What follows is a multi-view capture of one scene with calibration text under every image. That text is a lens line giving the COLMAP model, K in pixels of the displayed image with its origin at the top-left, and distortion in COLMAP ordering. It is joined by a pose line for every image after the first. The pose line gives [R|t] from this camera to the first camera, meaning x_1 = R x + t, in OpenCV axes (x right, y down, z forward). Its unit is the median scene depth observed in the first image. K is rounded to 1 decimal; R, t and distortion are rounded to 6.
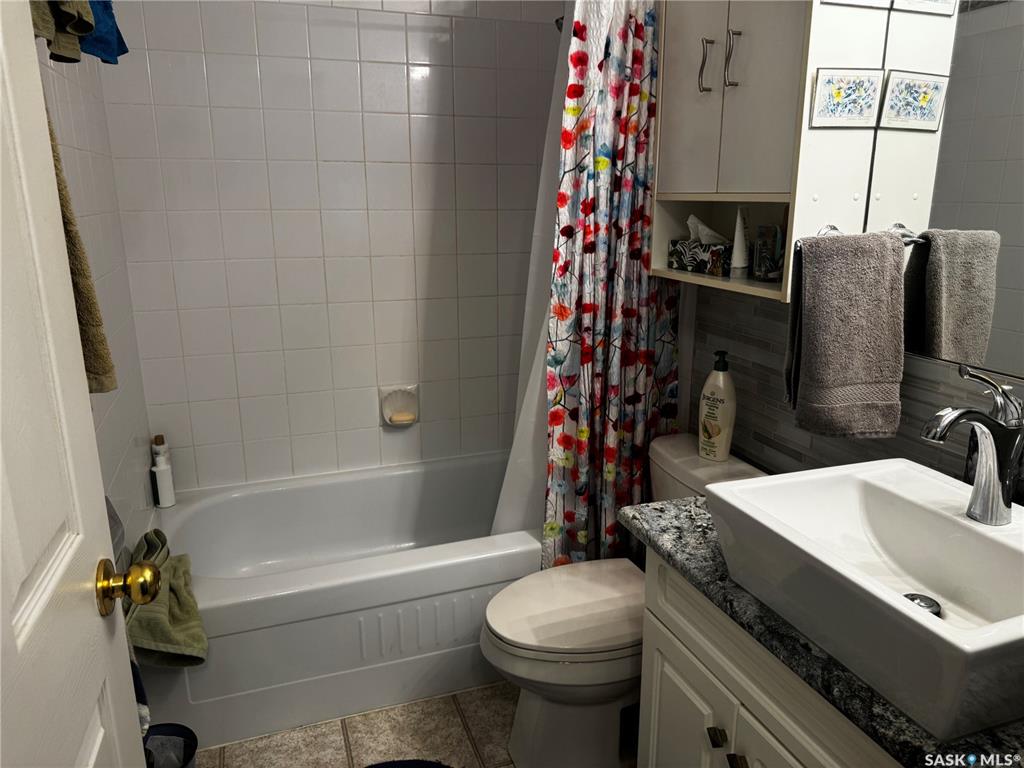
lens RADIAL K [[733.5, 0, 512.0], [0, 733.5, 384.0], [0, 0, 1]] dist [0.021167, -0.005497]
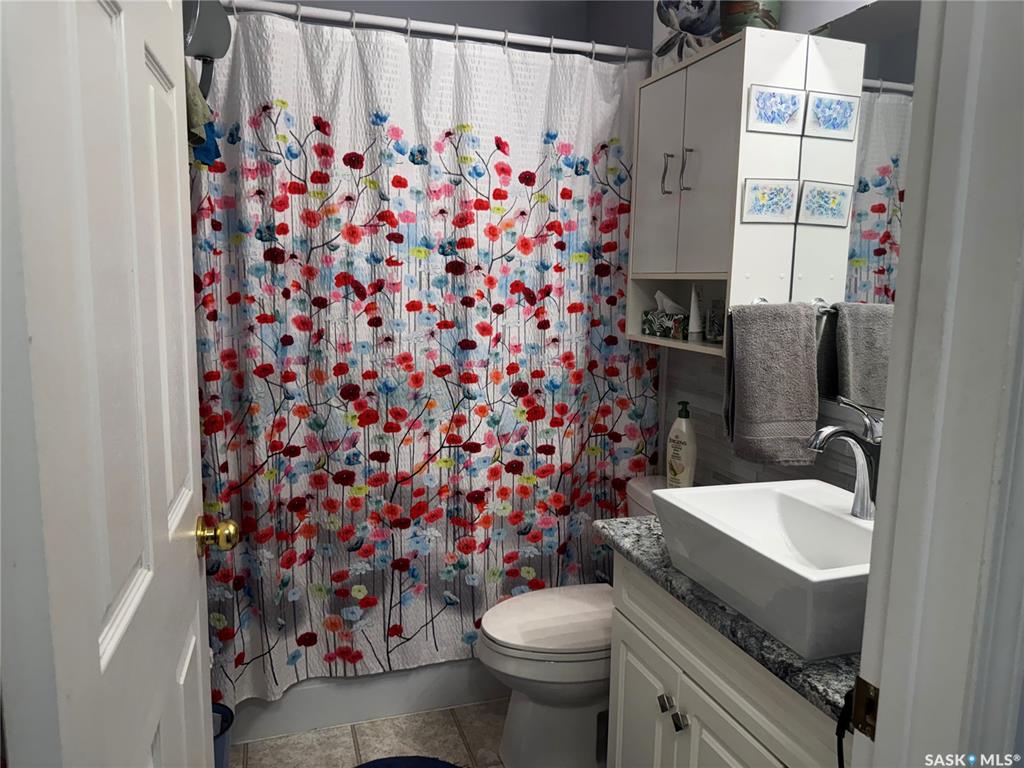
lens RADIAL K [[725.3, 0, 512.0], [0, 725.3, 384.0], [0, 0, 1]] dist [0.096669, -0.113835]
pose [[0.999646, 0.021791, -0.015276, 0.027471], [-0.023364, 0.993459, -0.111777, 0.084670], [0.012740, 0.112095, 0.993616, -0.245973]]
